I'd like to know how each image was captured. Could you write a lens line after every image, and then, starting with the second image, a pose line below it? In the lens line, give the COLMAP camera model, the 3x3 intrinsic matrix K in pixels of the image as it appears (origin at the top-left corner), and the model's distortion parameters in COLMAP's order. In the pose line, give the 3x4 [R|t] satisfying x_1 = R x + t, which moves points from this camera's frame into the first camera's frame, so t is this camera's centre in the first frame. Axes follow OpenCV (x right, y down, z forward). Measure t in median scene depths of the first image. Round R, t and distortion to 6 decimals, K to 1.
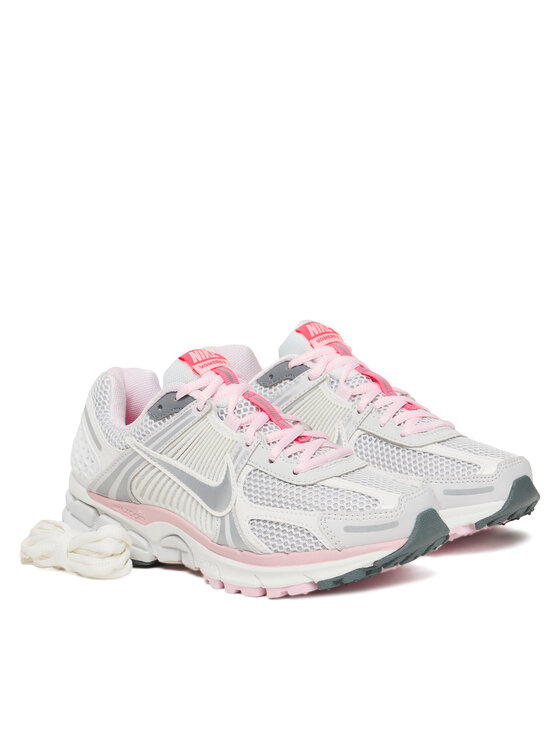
lens RADIAL K [[2174.6, 0, 280.0], [0, 2174.6, 373.0], [0, 0, 1]] dist [-0.161651, -0.409338]
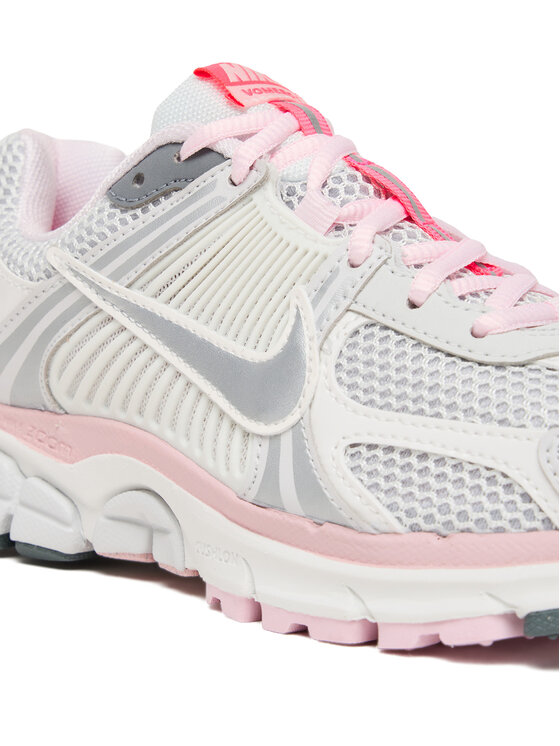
lens RADIAL K [[2044.6, 0, 280.0], [0, 2044.6, 373.0], [0, 0, 1]] dist [-0.157640, -0.281148]
pose [[0.994366, 0.098021, 0.040341, -0.041231], [-0.094461, 0.992121, -0.082303, 0.084425], [-0.048091, 0.078029, 0.995791, 0.625080]]
